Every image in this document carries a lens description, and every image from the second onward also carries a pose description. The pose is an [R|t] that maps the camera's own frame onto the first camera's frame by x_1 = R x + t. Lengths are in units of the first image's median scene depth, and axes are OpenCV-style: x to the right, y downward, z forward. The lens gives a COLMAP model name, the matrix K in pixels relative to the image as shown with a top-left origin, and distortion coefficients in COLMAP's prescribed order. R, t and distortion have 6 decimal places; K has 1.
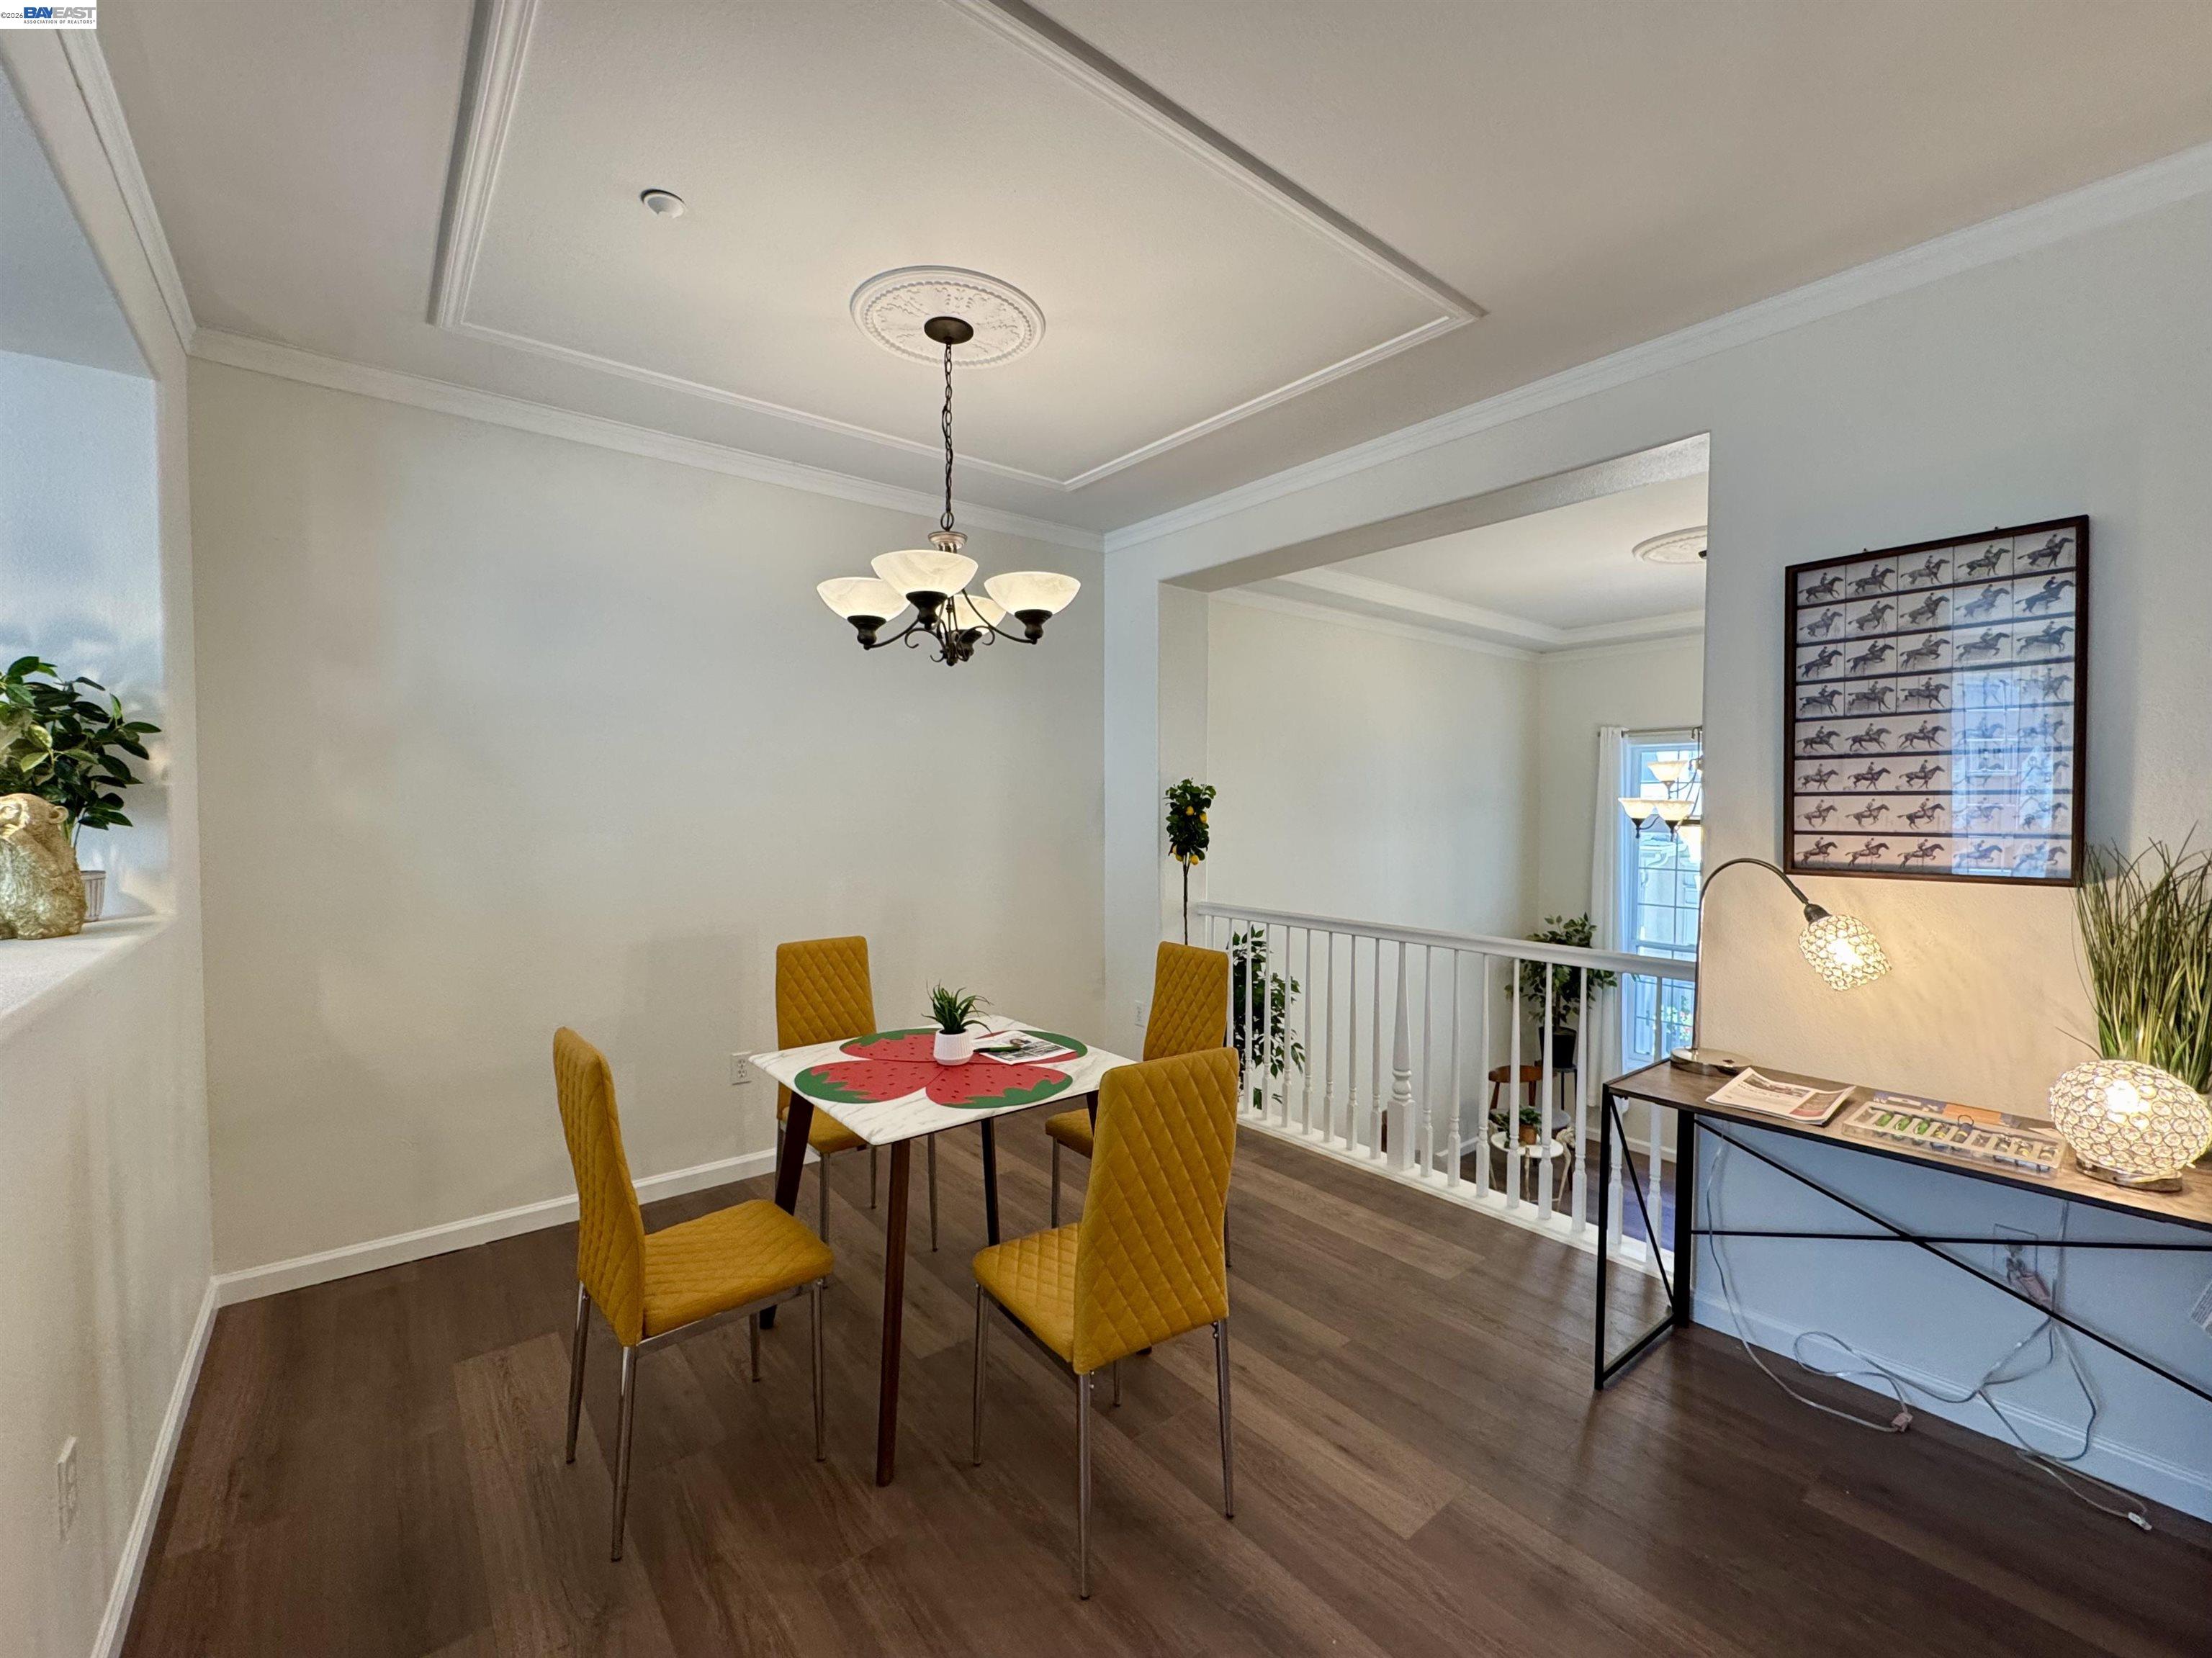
lens RADIAL K [[921.5, 0, 1106.0], [0, 921.5, 829.0], [0, 0, 1]] dist [-0.002251, -0.000106]
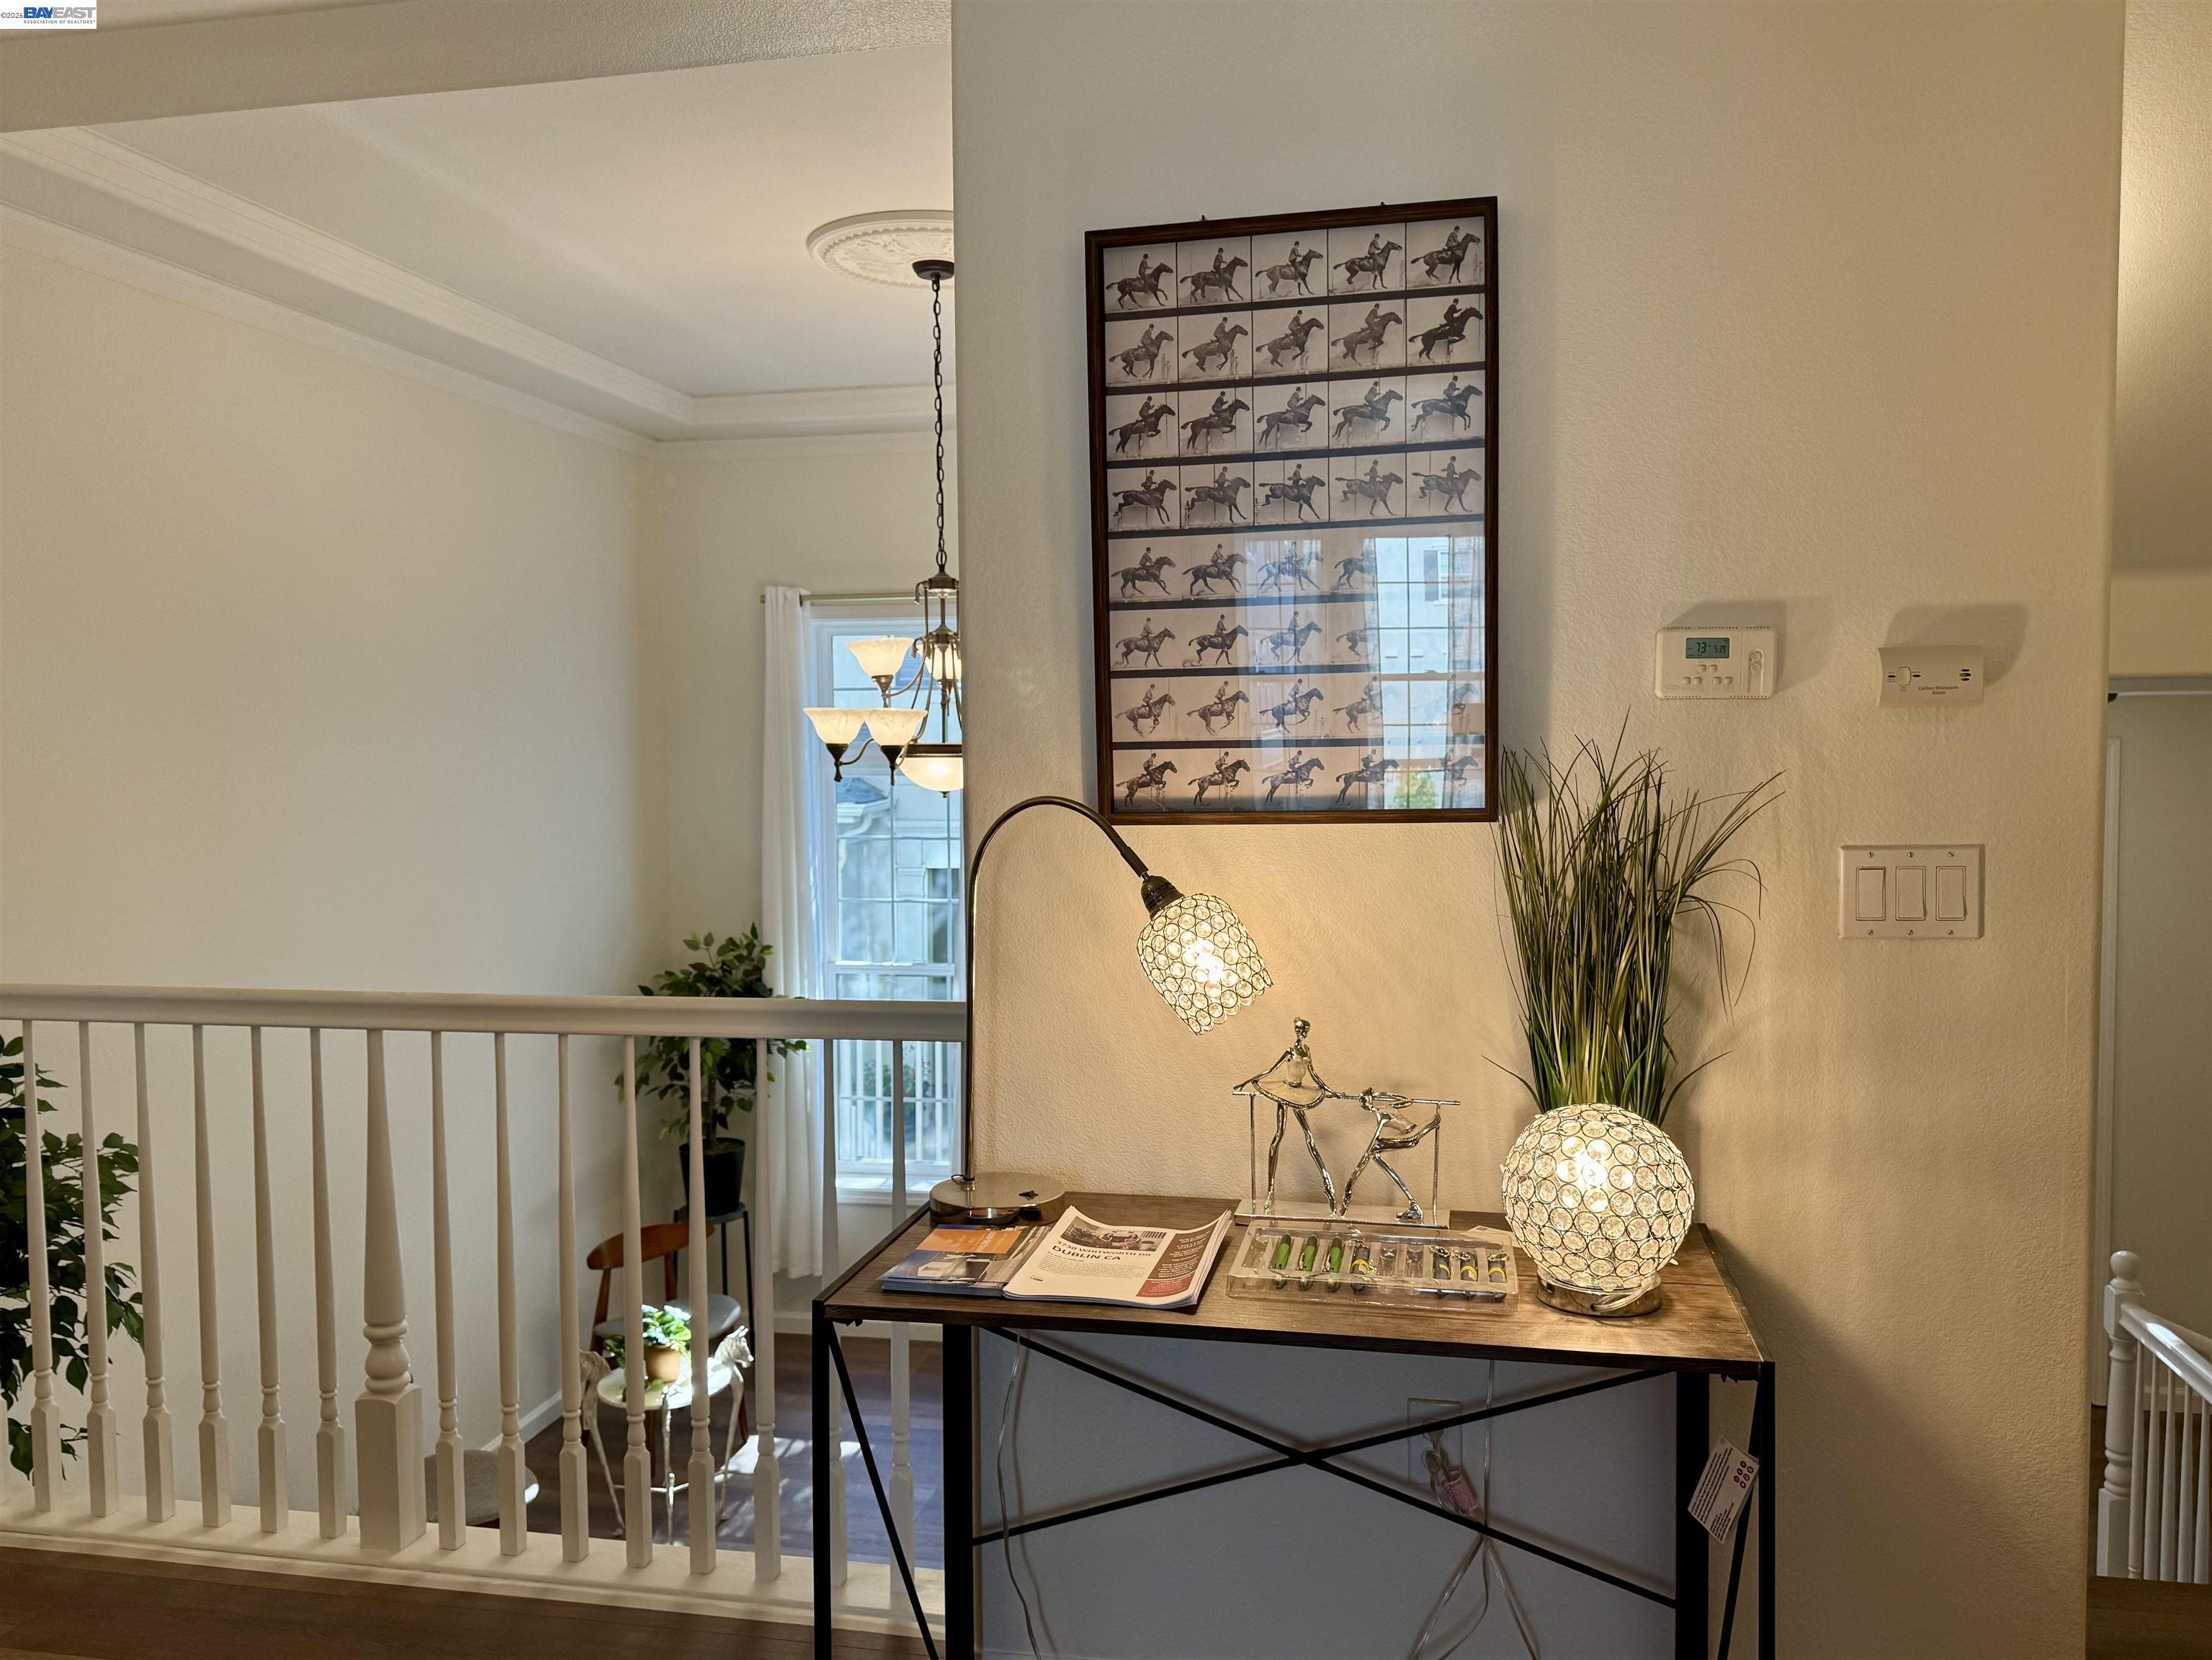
lens RADIAL K [[1683.0, 0, 1106.0], [0, 1683.0, 830.0], [0, 0, 1]] dist [0.135235, -0.210984]
pose [[0.769757, -0.045432, 0.636718, 0.121883], [0.030324, 0.998940, 0.034617, 0.018969], [-0.637616, -0.007339, 0.770319, 0.253418]]
